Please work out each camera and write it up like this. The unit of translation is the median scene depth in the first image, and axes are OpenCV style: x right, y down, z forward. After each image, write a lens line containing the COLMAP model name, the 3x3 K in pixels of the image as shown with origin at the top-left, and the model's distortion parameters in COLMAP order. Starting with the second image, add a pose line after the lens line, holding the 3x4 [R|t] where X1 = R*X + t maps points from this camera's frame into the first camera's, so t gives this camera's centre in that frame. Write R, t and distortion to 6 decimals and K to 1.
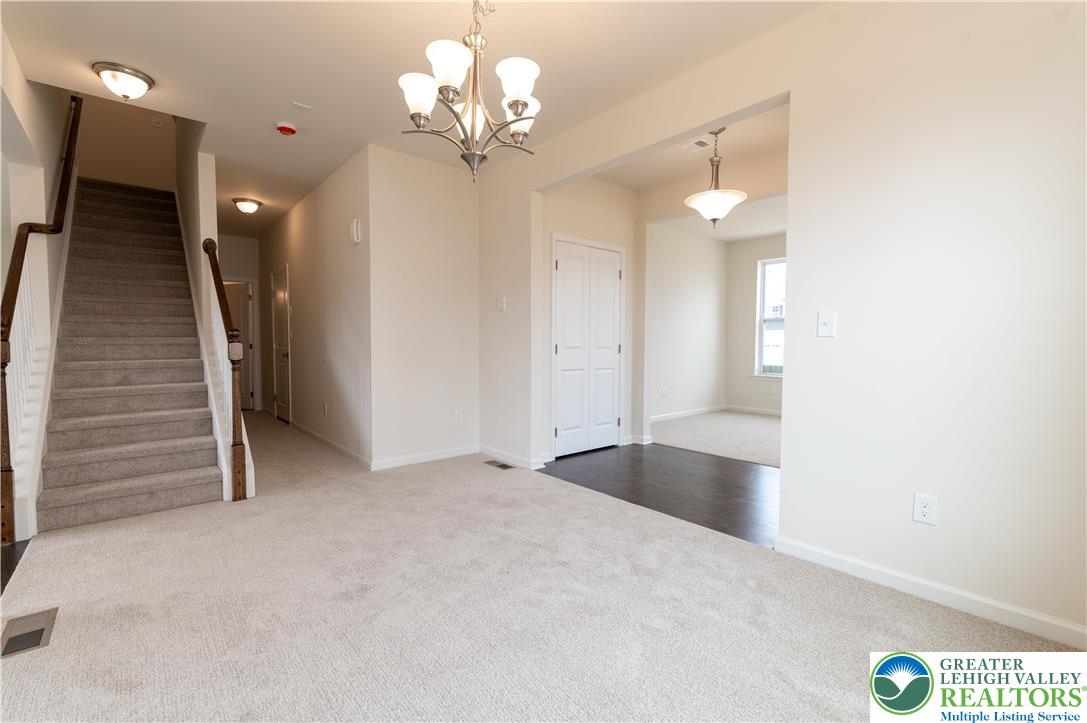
lens RADIAL K [[482.4, 0, 543.5], [0, 482.4, 361.5], [0, 0, 1]] dist [0.010267, 0.000009]
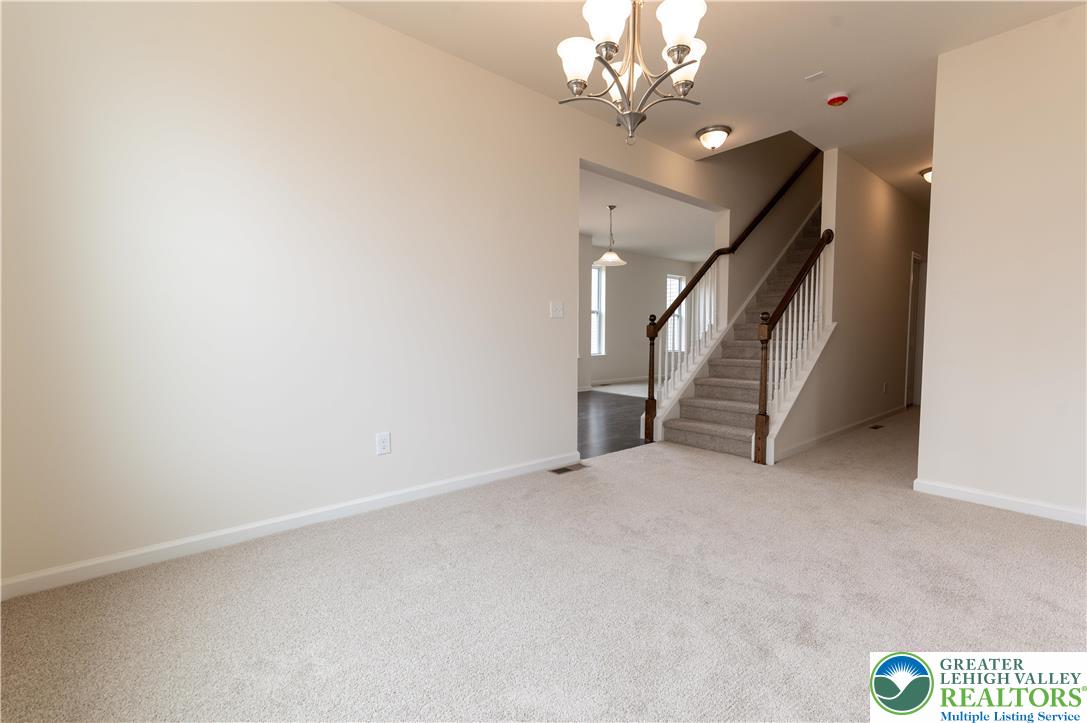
lens RADIAL K [[463.4, 0, 543.5], [0, 463.4, 361.5], [0, 0, 1]] dist [0.002658, 0.000211]
pose [[0.007708, 0.060272, -0.998152, 0.458592], [-0.047673, 0.997069, 0.059838, 0.007970], [0.998833, 0.047123, 0.010559, 0.496318]]
